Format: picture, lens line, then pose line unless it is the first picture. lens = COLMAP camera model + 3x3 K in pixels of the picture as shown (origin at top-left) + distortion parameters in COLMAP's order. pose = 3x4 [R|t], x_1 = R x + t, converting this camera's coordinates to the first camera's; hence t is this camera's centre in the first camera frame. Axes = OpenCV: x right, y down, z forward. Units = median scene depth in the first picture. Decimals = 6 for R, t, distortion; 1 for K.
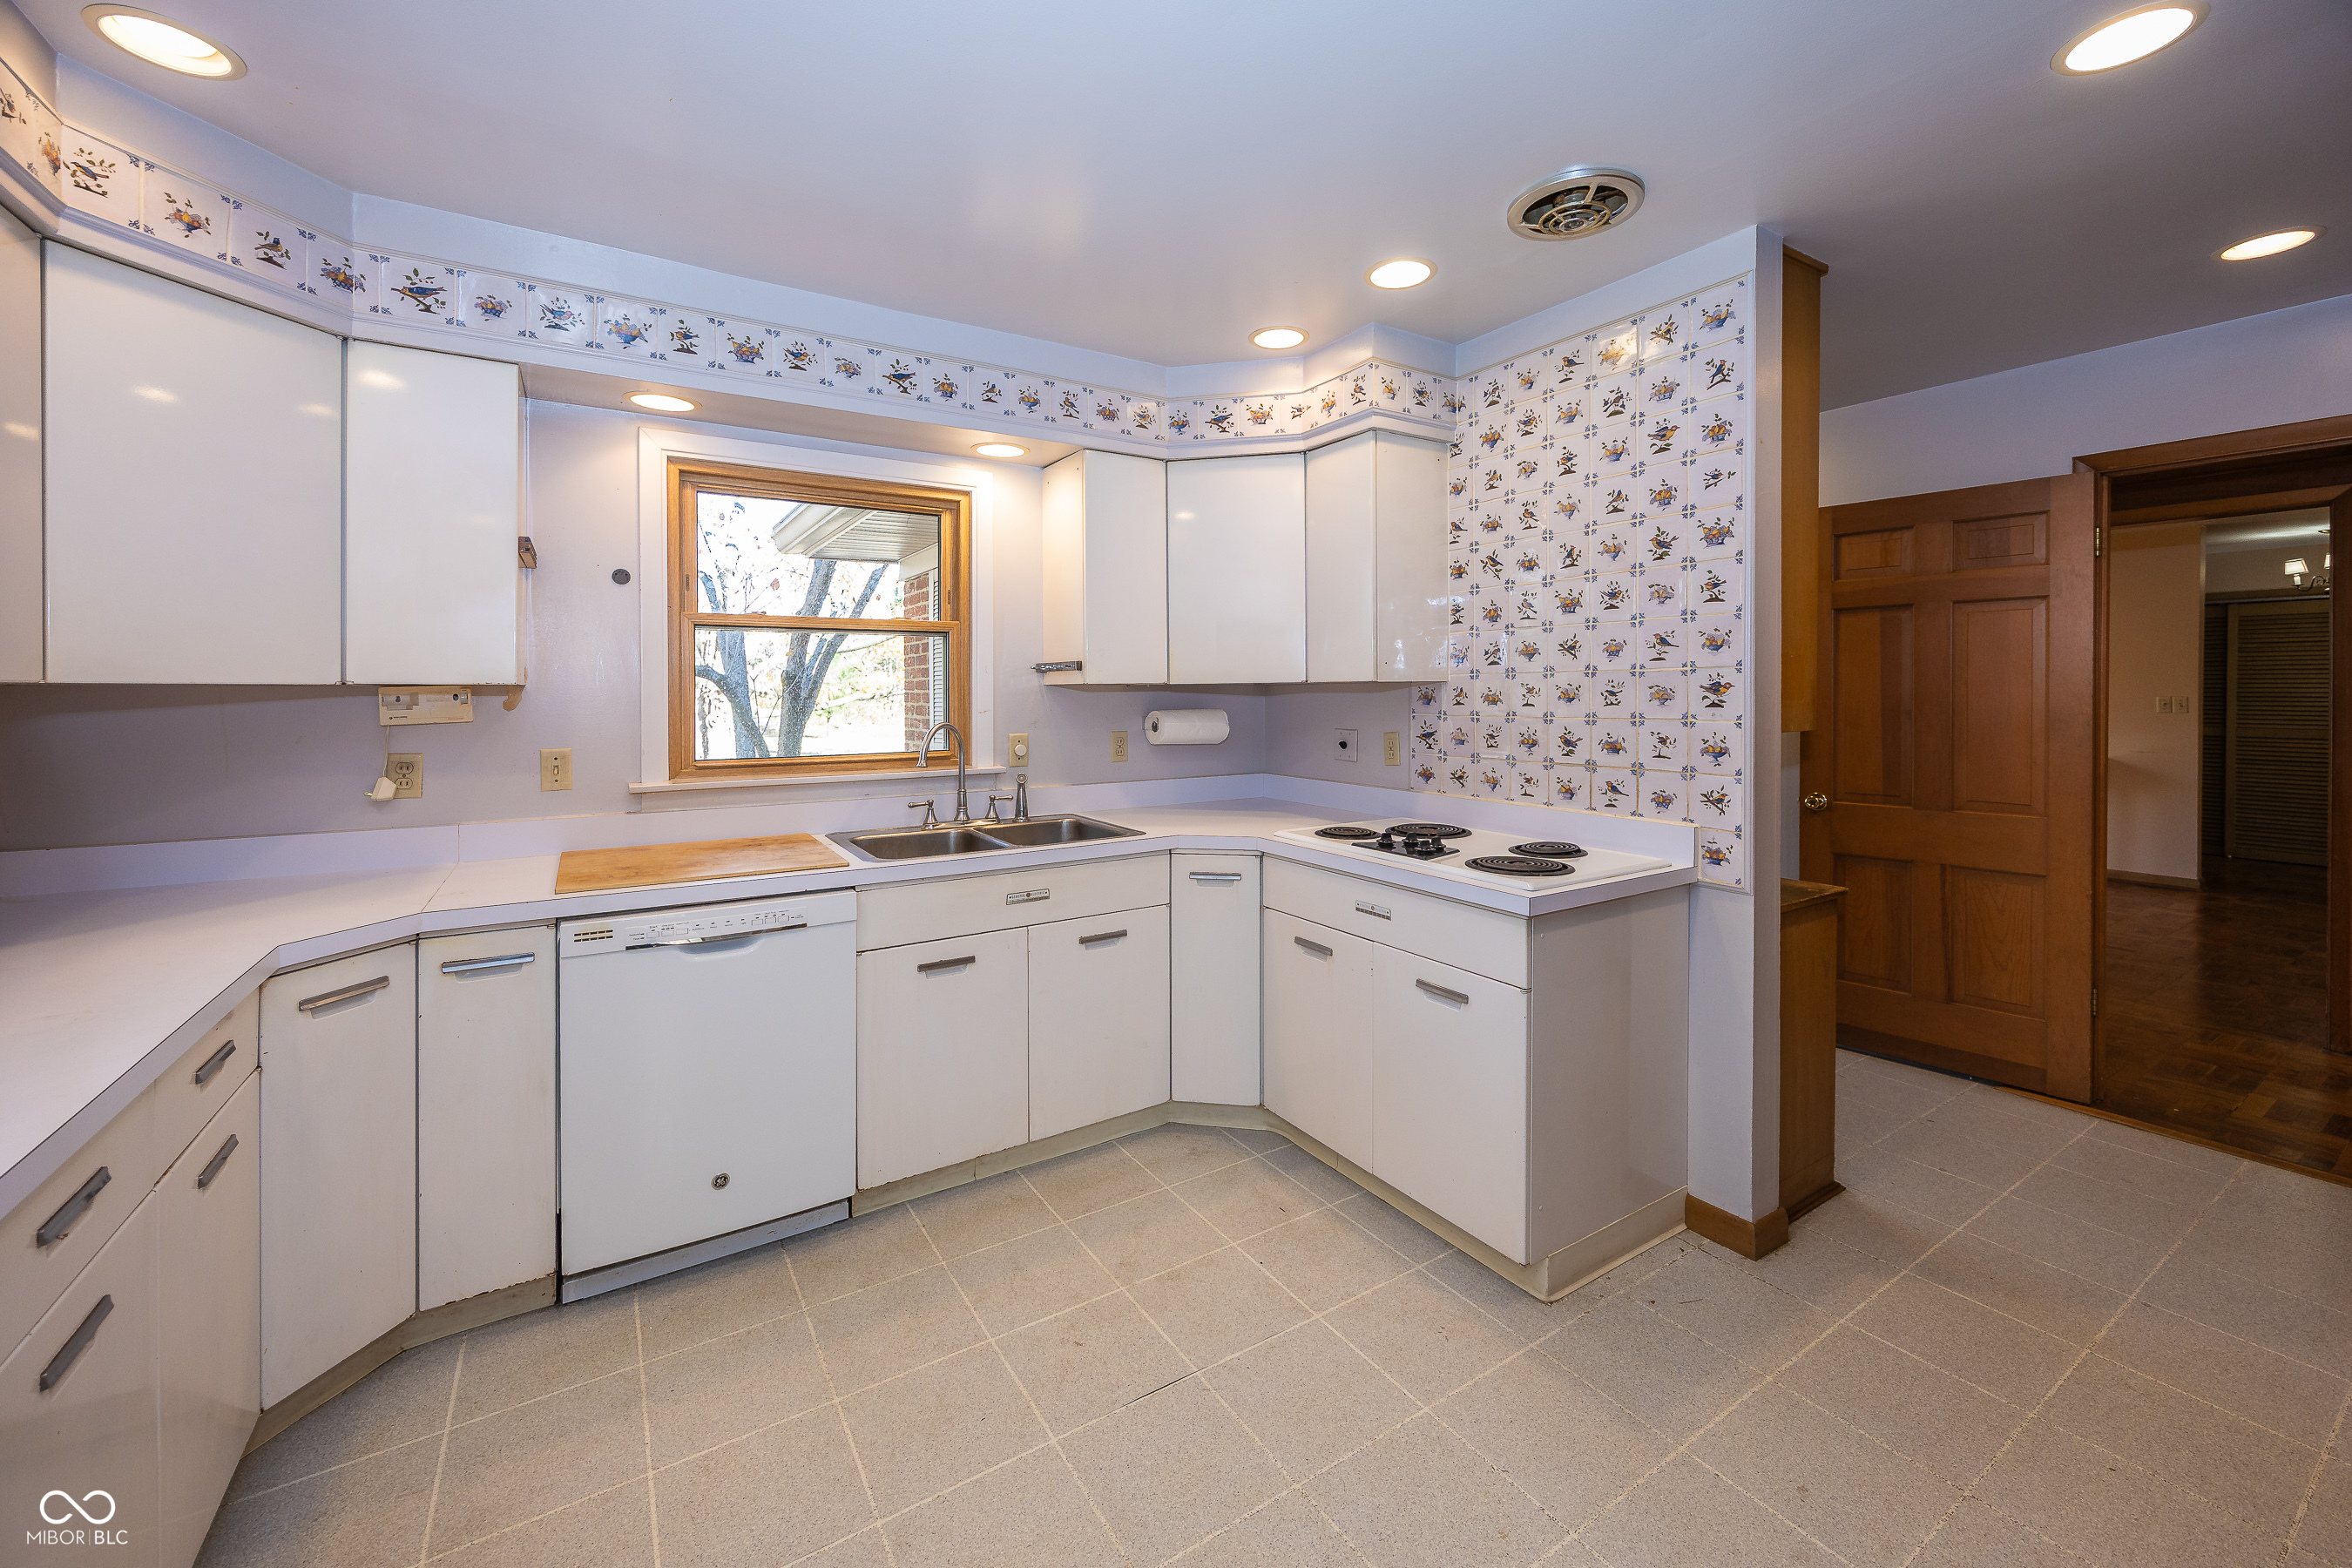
lens RADIAL K [[943.3, 0, 1177.4], [0, 943.3, 691.4], [0, 0, 1]] dist [-0.000824, 0.000060]
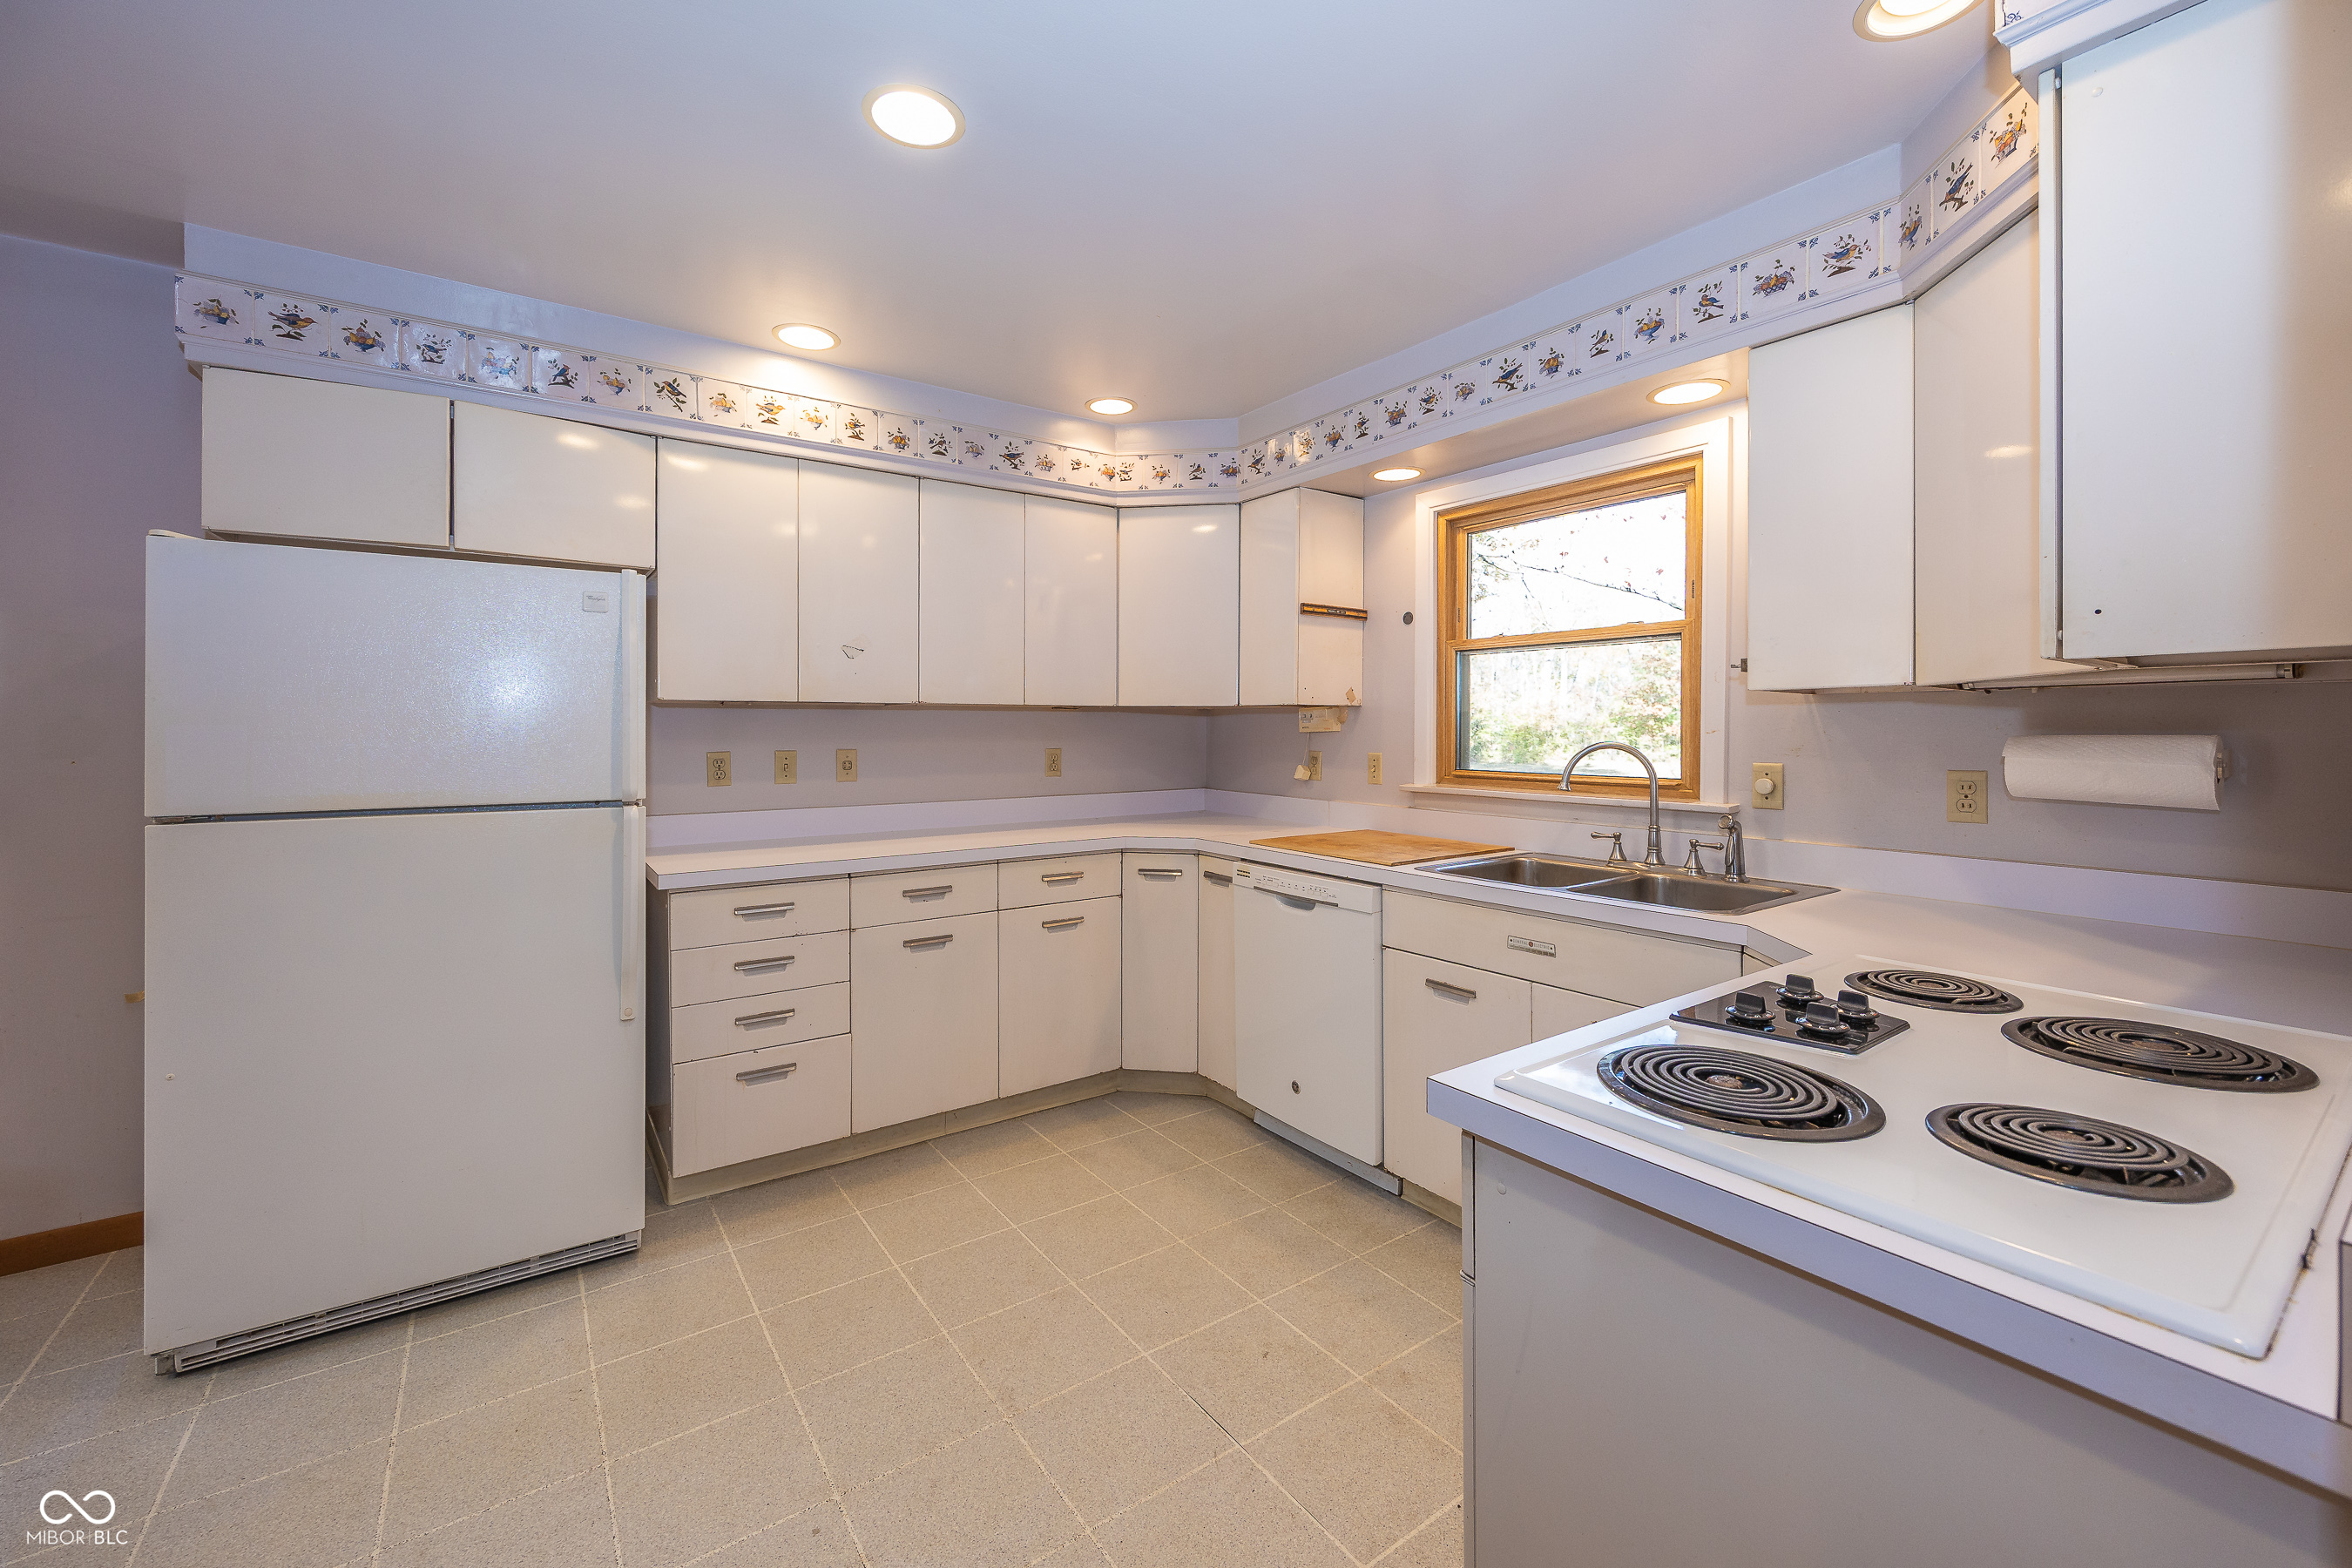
lens RADIAL K [[951.9, 0, 1175.1], [0, 951.9, 721.0], [0, 0, 1]] dist [0.001445, 0.000176]
pose [[0.052855, -0.003919, -0.998595, 0.699048], [-0.005080, 0.999978, -0.004194, 0.023266], [0.998589, 0.005295, 0.052834, 0.664094]]
